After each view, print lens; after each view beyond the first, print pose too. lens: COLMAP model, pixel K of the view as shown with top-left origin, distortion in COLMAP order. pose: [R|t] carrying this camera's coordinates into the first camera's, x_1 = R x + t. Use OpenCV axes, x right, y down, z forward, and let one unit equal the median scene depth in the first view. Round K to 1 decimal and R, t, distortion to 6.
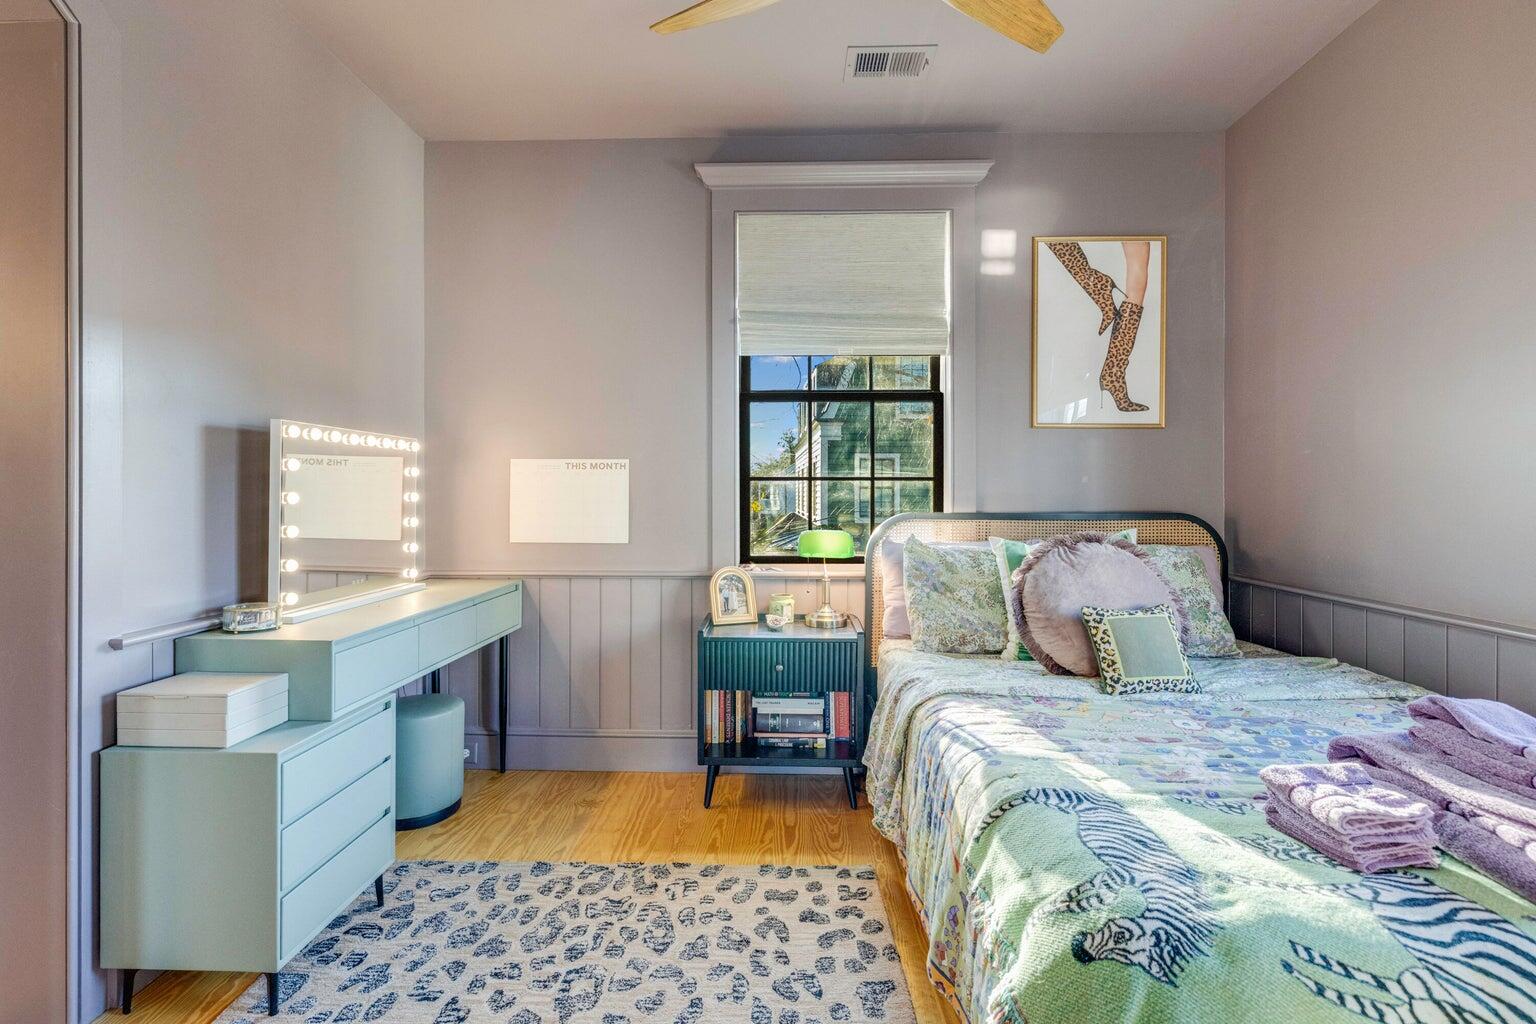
lens RADIAL K [[682.6, 0, 762.0], [0, 682.6, 503.1], [0, 0, 1]] dist [-0.004595, -0.000626]
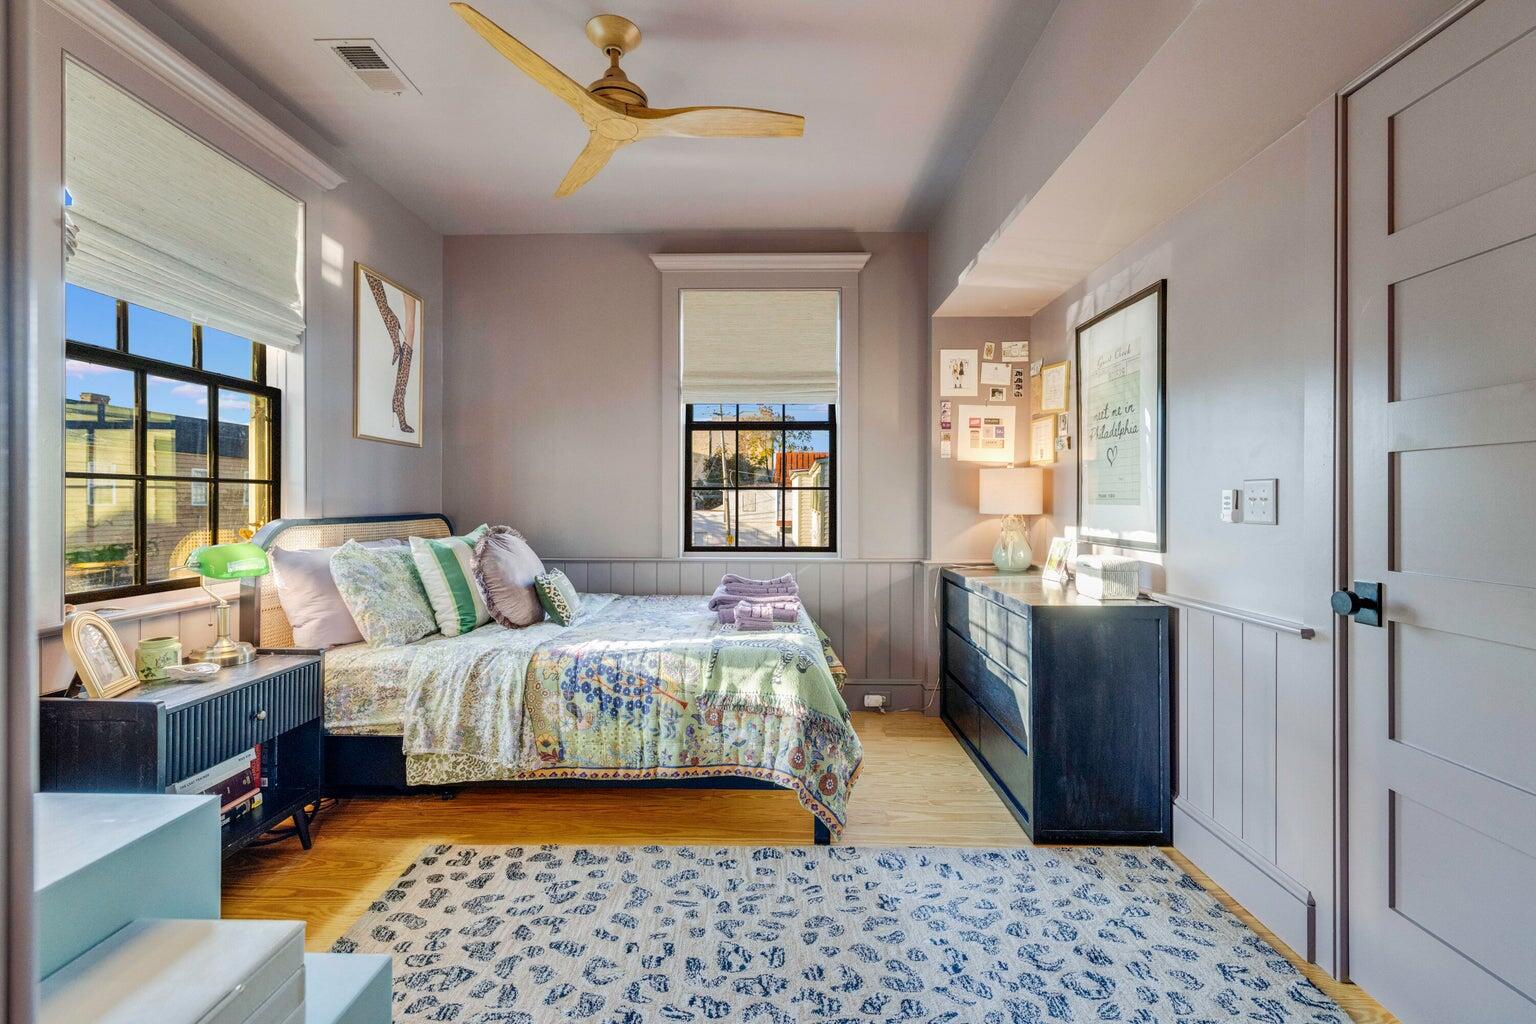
lens RADIAL K [[682.6, 0, 765.3], [0, 682.6, 504.5], [0, 0, 1]] dist [-0.004595, -0.000626]
pose [[-0.034726, -0.011108, 0.999335, -0.756709], [0.000062, 0.999938, 0.011117, -0.016924], [-0.999397, 0.000448, -0.034723, 0.410582]]
